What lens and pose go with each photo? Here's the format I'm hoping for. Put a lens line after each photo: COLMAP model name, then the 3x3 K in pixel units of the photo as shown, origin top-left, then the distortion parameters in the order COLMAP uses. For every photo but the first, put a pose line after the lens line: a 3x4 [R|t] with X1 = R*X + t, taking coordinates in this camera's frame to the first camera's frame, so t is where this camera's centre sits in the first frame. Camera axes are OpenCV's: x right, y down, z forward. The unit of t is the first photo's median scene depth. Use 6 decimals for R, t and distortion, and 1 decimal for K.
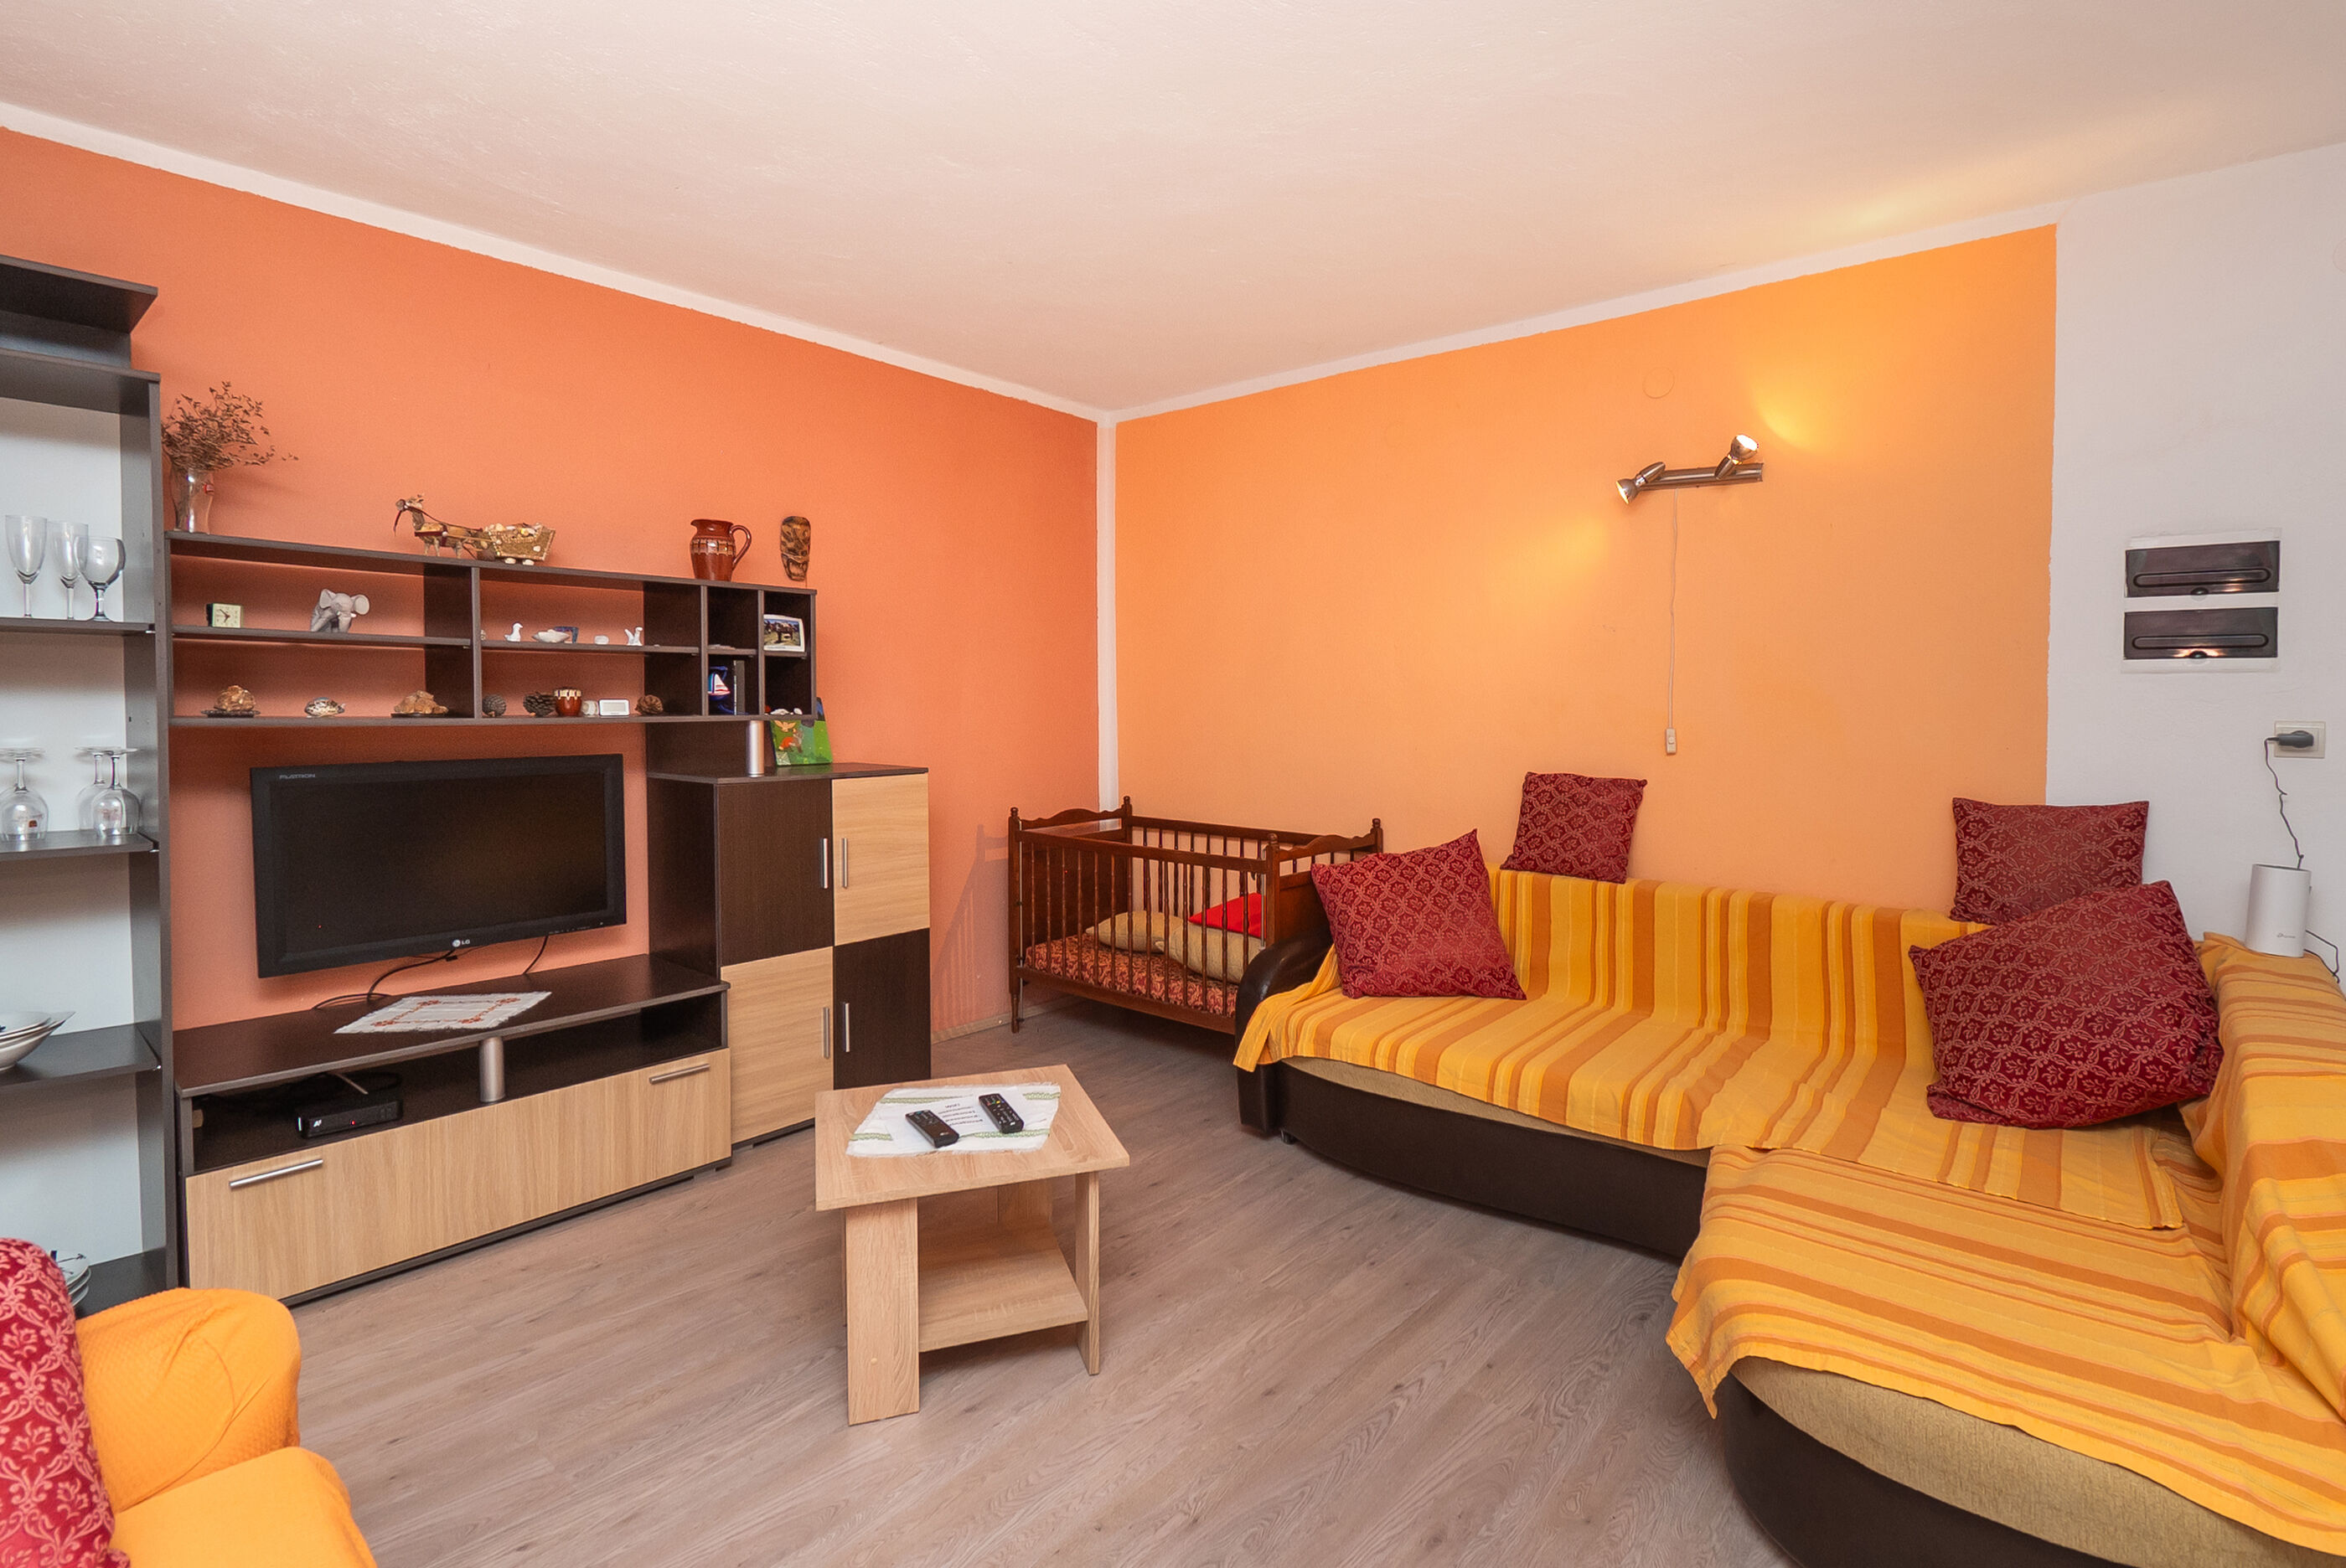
lens RADIAL K [[1077.5, 0, 1259.8], [0, 1077.5, 675.5], [0, 0, 1]] dist [0.003377, -0.006236]
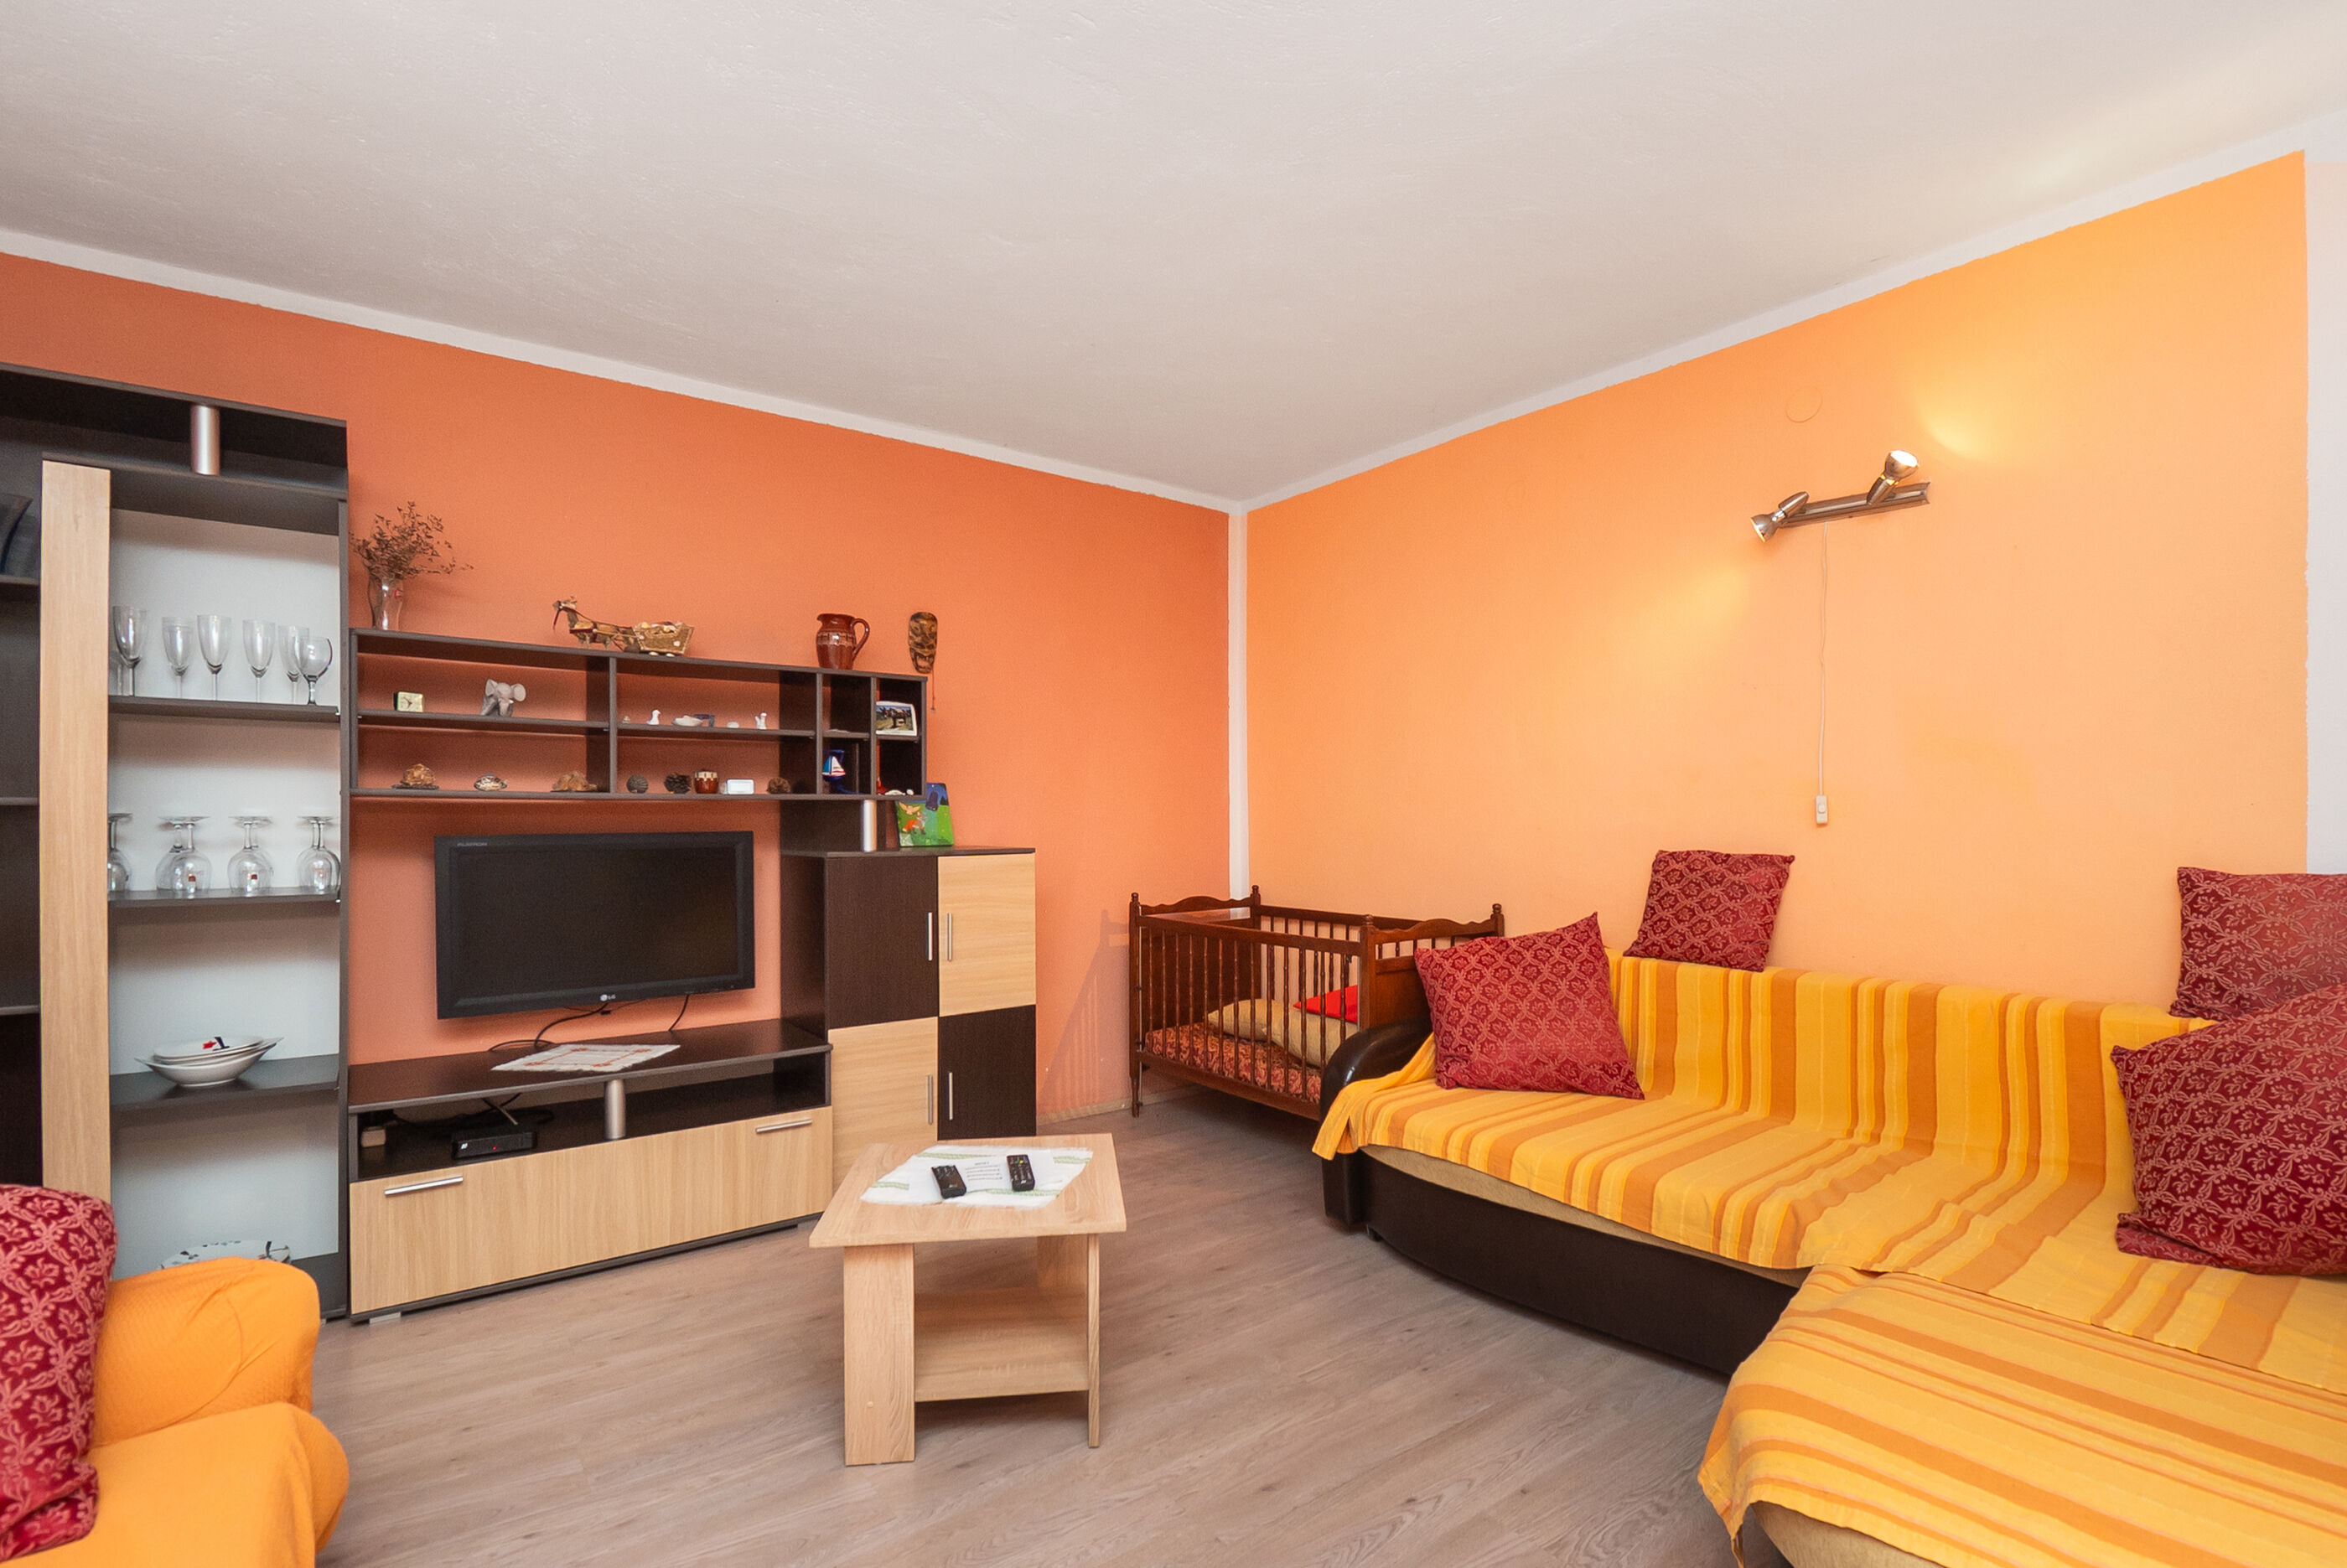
lens RADIAL K [[1078.0, 0, 1244.6], [0, 1078.0, 774.1], [0, 0, 1]] dist [0.003377, -0.006236]
pose [[0.974807, -0.019970, -0.222156, 0.147550], [0.015846, 0.999668, -0.020333, 0.051030], [0.222488, 0.016301, 0.974799, 0.059892]]
